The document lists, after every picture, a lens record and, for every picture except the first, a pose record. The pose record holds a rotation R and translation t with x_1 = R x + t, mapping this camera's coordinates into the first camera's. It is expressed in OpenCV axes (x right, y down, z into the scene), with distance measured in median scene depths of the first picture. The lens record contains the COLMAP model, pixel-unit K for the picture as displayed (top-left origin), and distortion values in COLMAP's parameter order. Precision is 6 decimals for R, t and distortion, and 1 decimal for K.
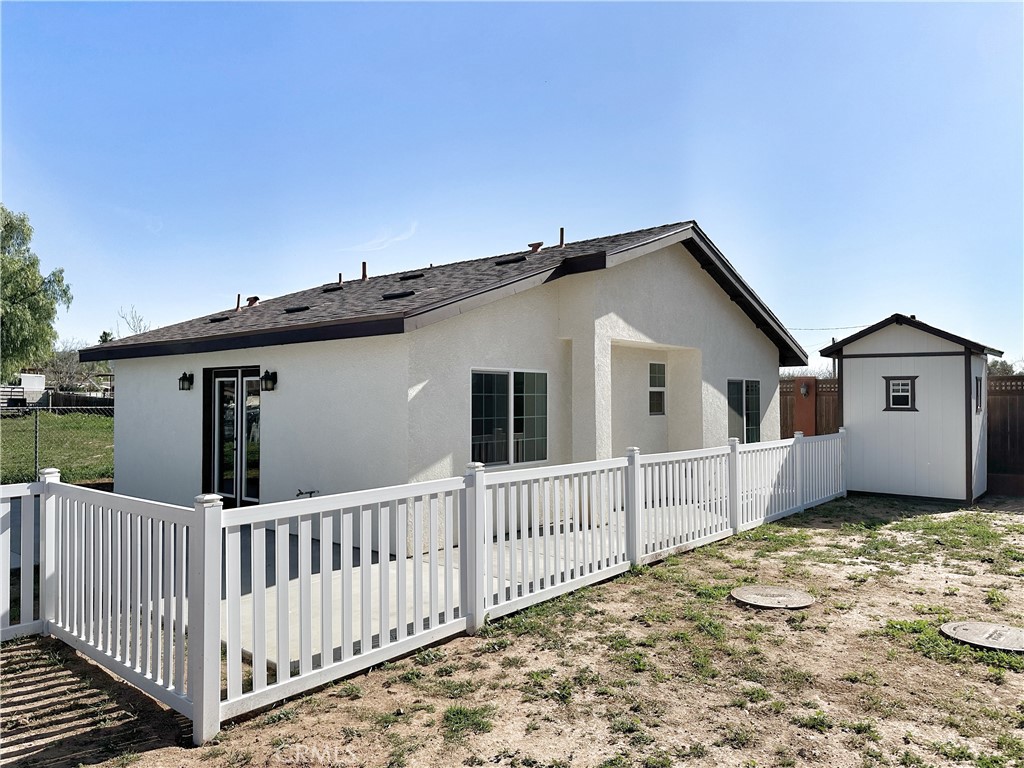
lens RADIAL K [[694.2, 0, 512.0], [0, 694.2, 384.0], [0, 0, 1]] dist [0.049398, -0.054613]
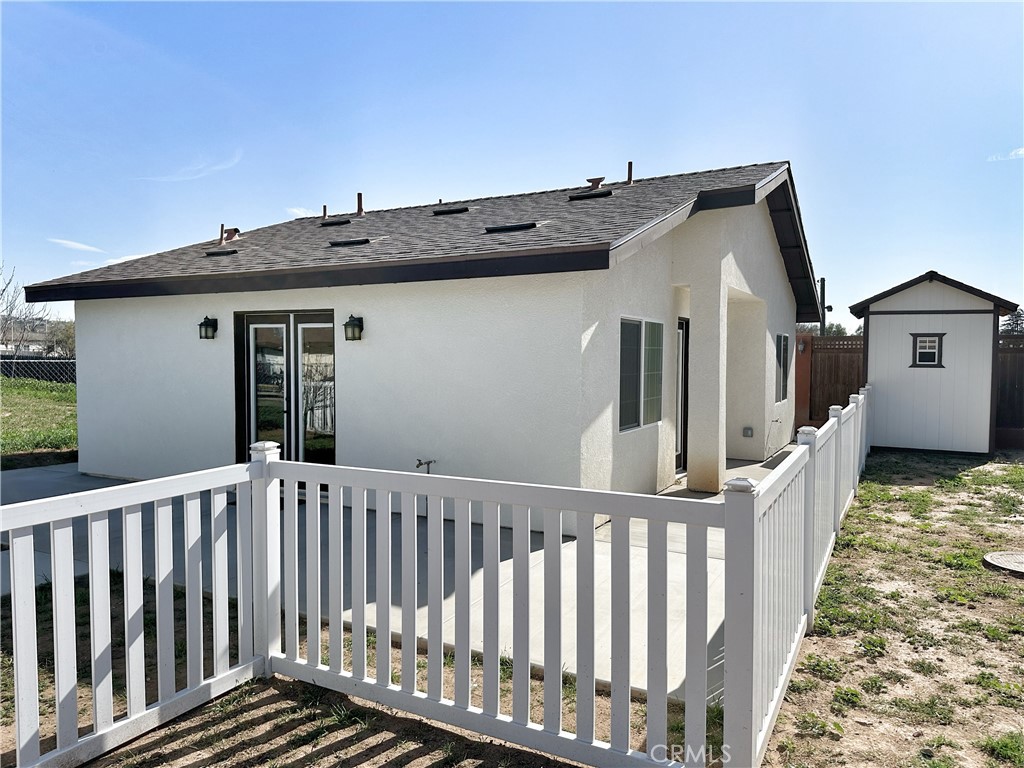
lens RADIAL K [[709.1, 0, 512.0], [0, 709.1, 384.0], [0, 0, 1]] dist [0.002545, -0.000686]
pose [[0.979864, -0.002627, 0.199650, -0.288050], [-0.009205, 0.998256, 0.058312, 0.009533], [-0.199455, -0.058976, 0.978131, 0.134967]]
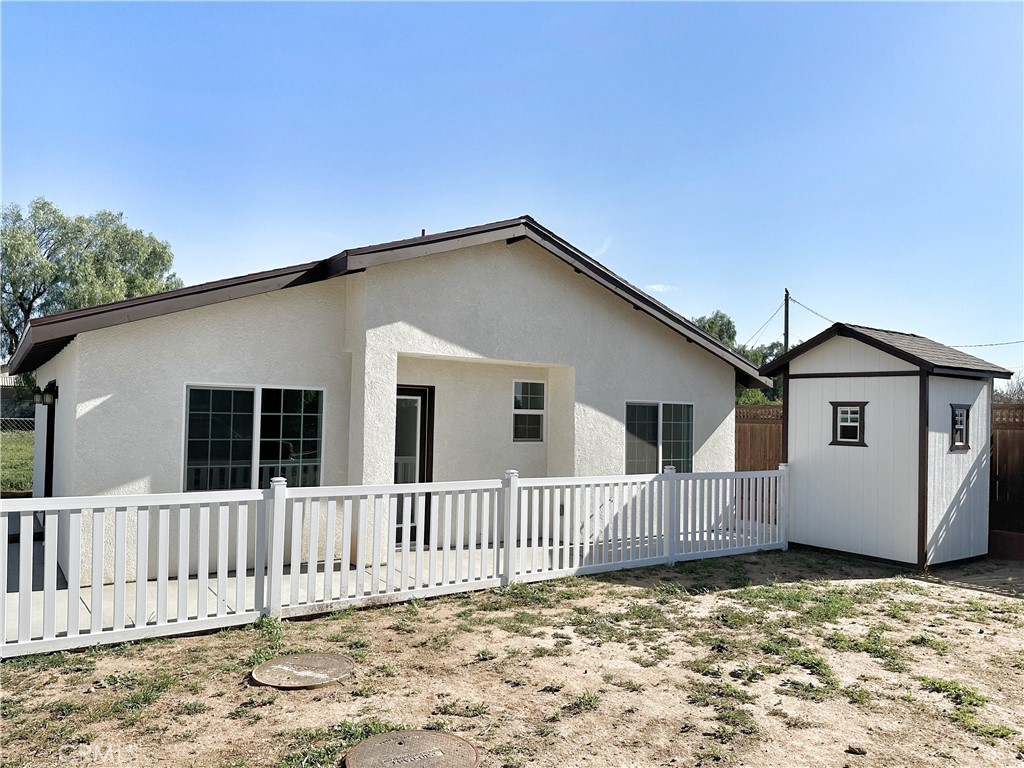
lens RADIAL K [[724.7, 0, 526.6], [0, 724.7, 385.8], [0, 0, 1]] dist [0.003287, -0.004588]
pose [[0.971979, 0.011268, -0.234797, 0.470746], [-0.017440, 0.999554, -0.024227, -0.003455], [0.234420, 0.027643, 0.971742, 0.142348]]
